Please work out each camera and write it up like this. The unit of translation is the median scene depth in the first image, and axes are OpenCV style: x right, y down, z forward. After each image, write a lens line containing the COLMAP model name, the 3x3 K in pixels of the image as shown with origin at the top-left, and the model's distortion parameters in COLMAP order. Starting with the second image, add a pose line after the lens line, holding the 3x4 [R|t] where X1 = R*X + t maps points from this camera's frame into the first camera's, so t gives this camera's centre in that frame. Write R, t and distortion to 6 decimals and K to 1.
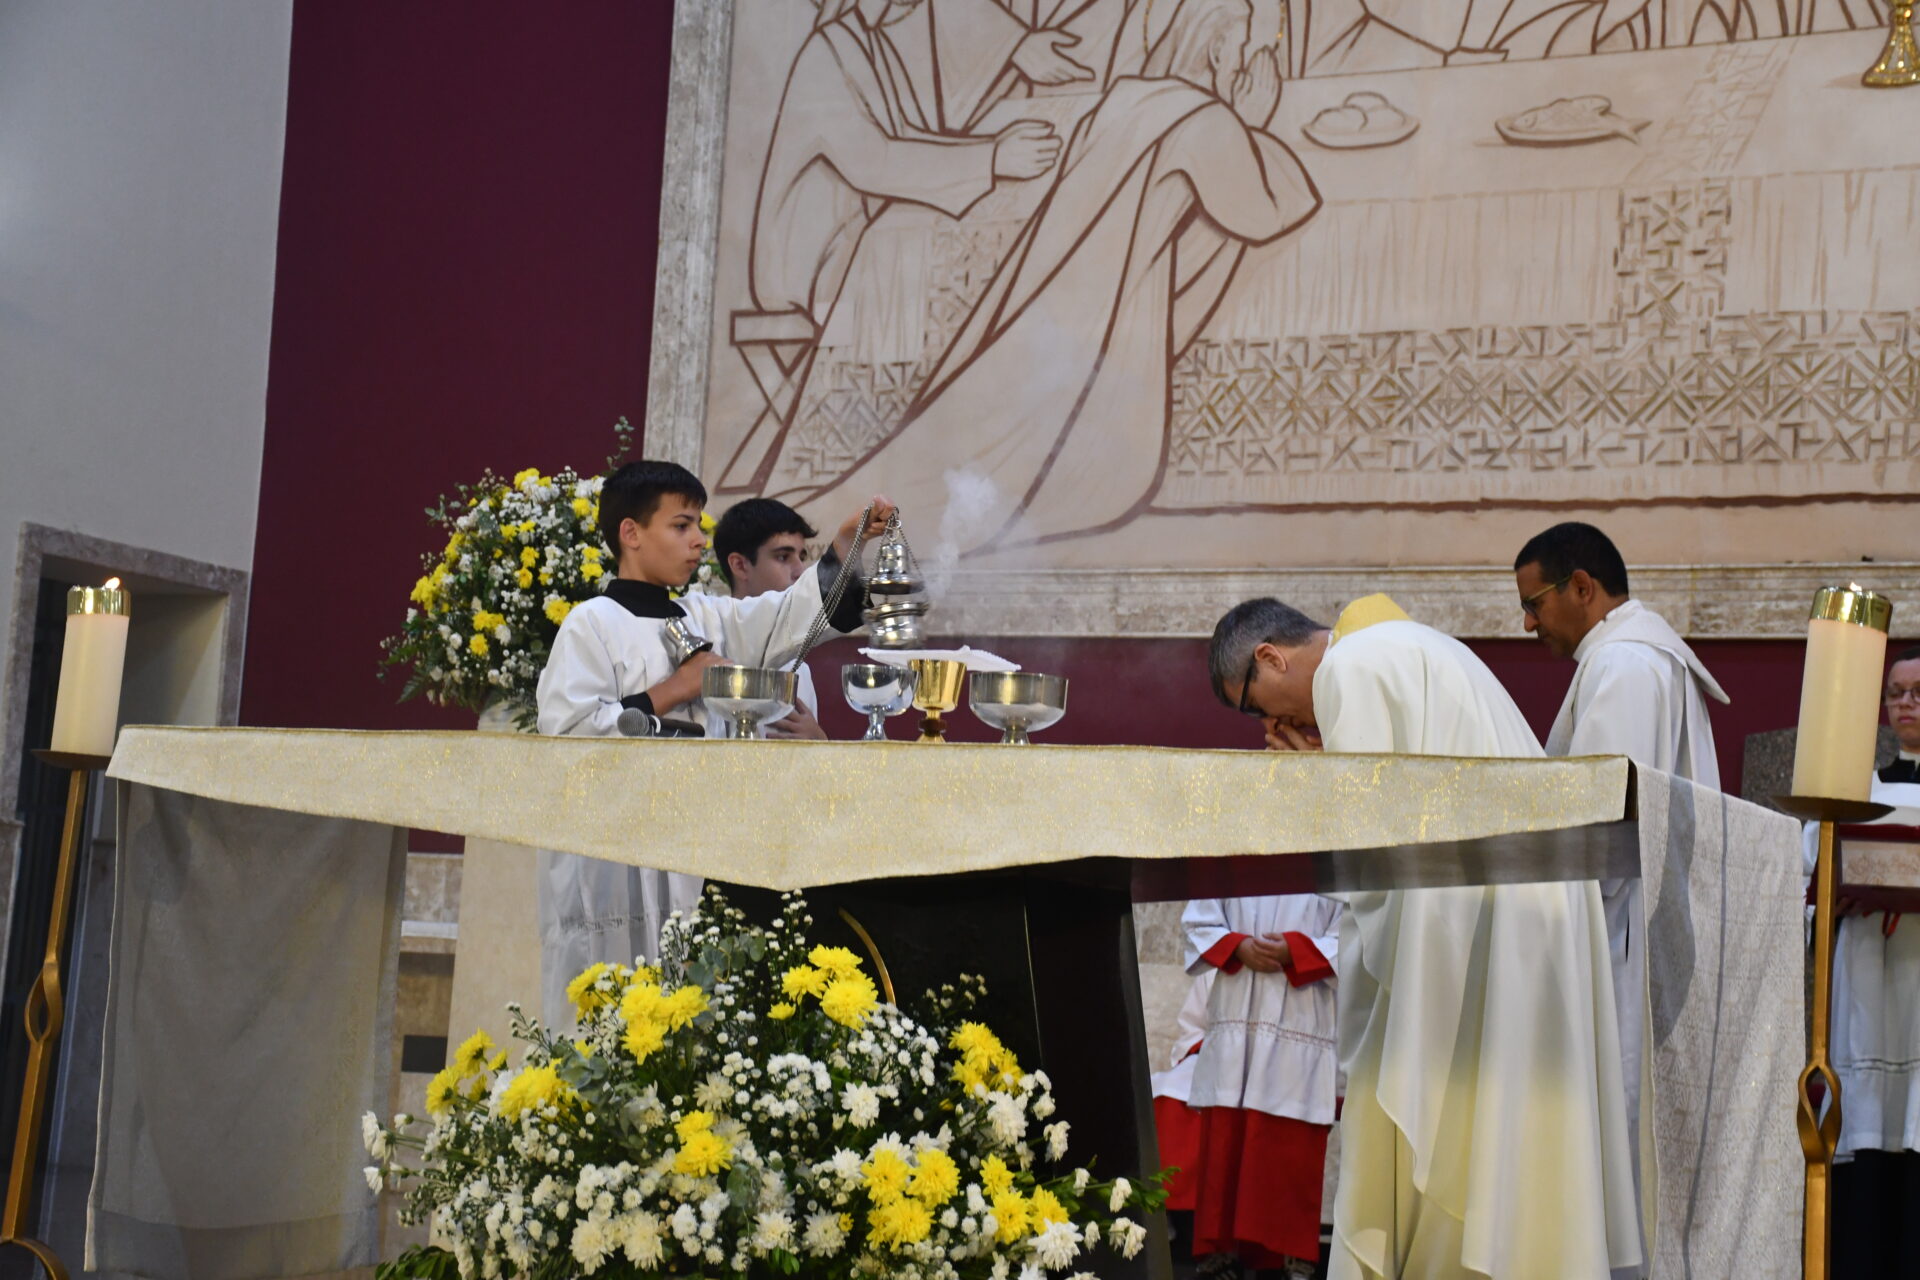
lens RADIAL K [[3700.3, 0, 954.2], [0, 3700.3, 645.8], [0, 0, 1]] dist [0.349789, 0.940402]
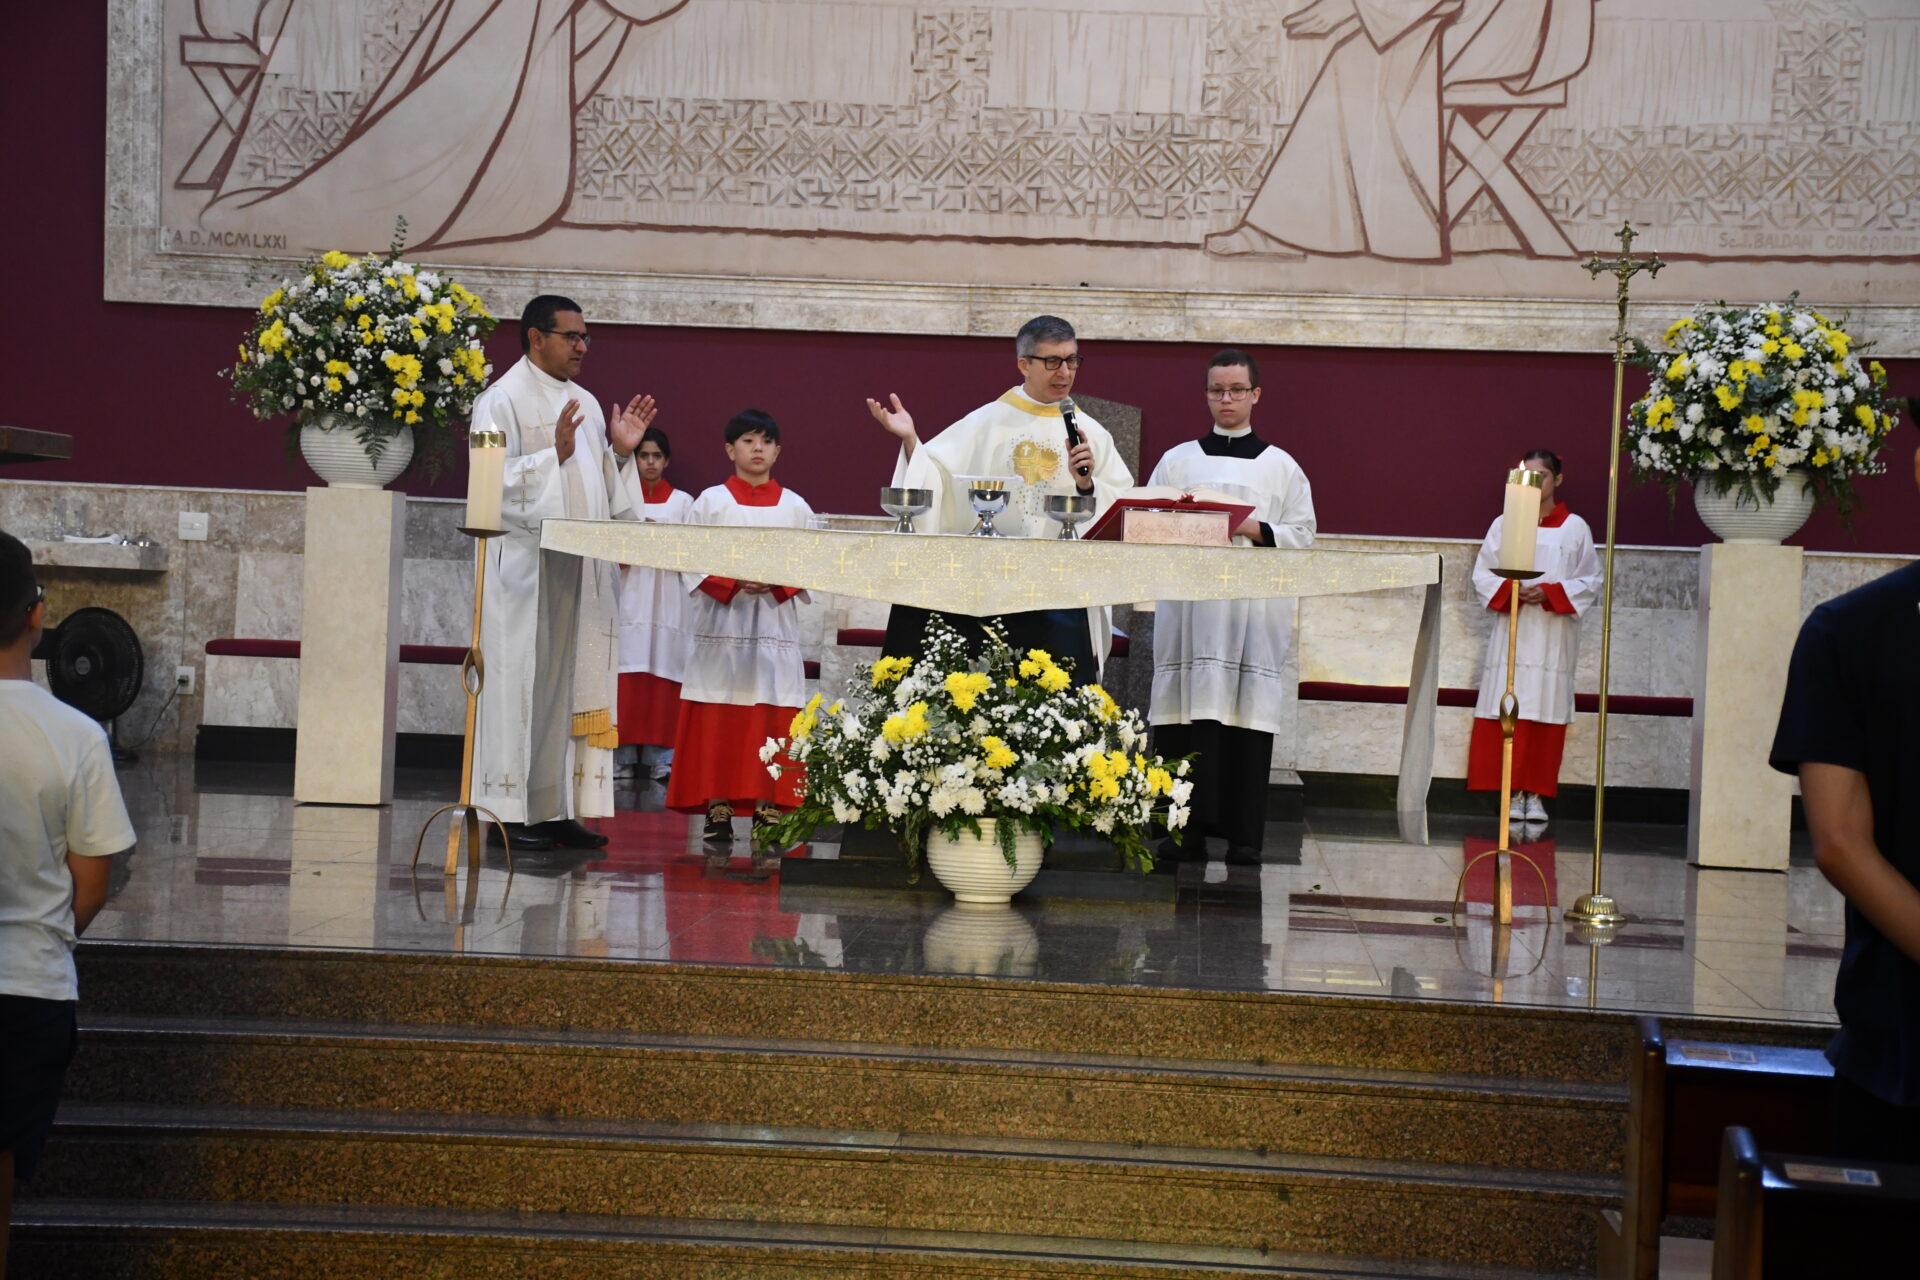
lens RADIAL K [[3924.6, 0, 960.1], [0, 3924.6, 644.0], [0, 0, 1]] dist [0.410572, 1.143288]
pose [[0.919632, -0.033114, 0.391382, -0.395089], [-0.023968, 0.989852, 0.140067, -0.094324], [-0.392049, -0.138191, 0.909506, -0.386152]]
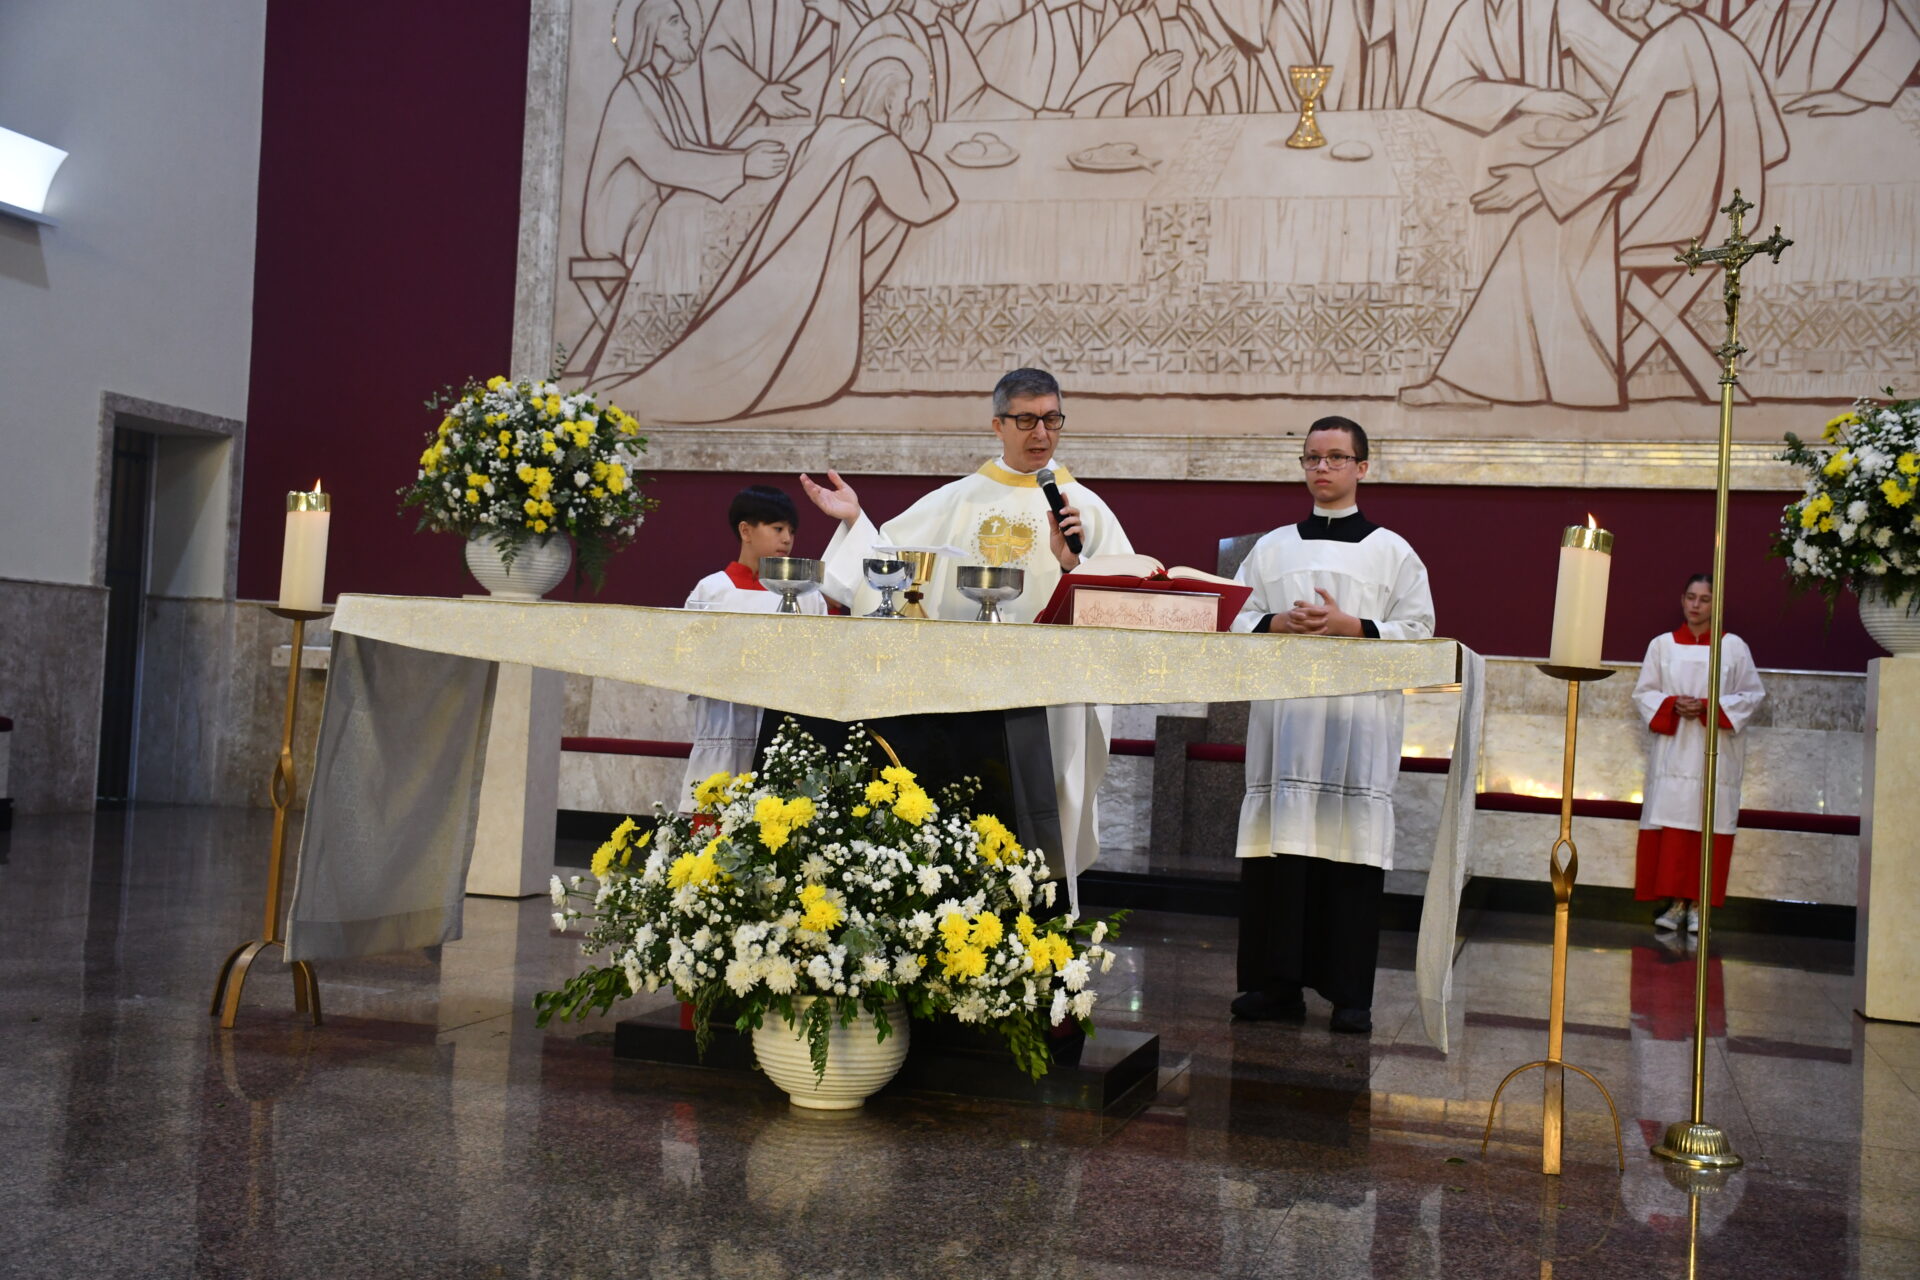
lens RADIAL K [[2160.0, 0, 952.8], [0, 2160.0, 645.1], [0, 0, 1]] dist [-0.008686, 0.311708]
pose [[0.984149, -0.009245, 0.177102, -0.071628], [-0.008374, 0.995104, 0.098480, -0.021761], [-0.177145, -0.098402, 0.979253, 0.082272]]
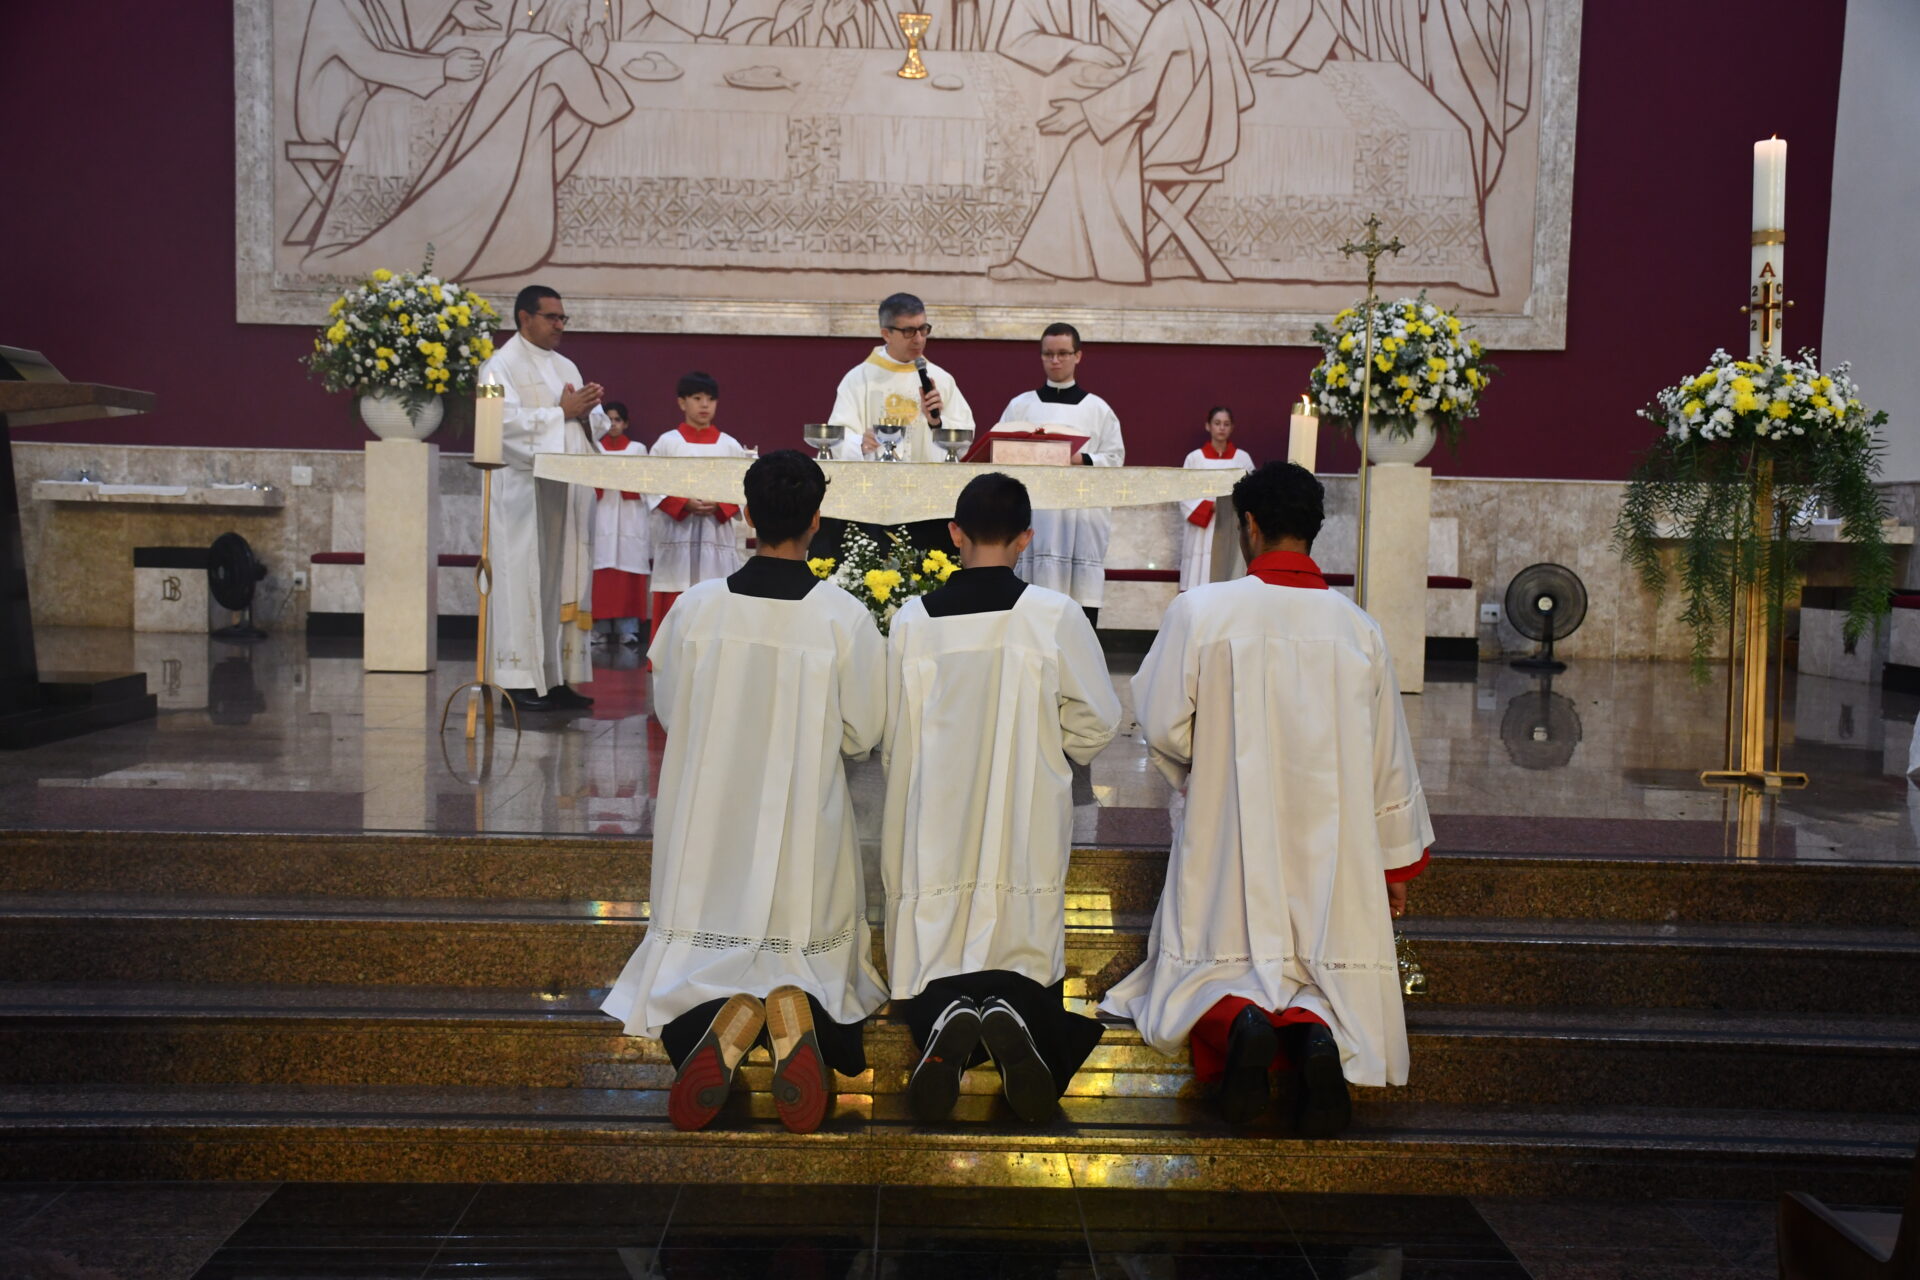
lens RADIAL K [[2118.5, 0, 958.9], [0, 2118.5, 645.5], [0, 0, 1]] dist [-0.020107, 0.303464]
pose [[0.881747, -0.072726, 0.466082, -0.303539], [-0.017090, 0.982471, 0.185633, -0.052390], [-0.471412, -0.171646, 0.865048, -0.099937]]
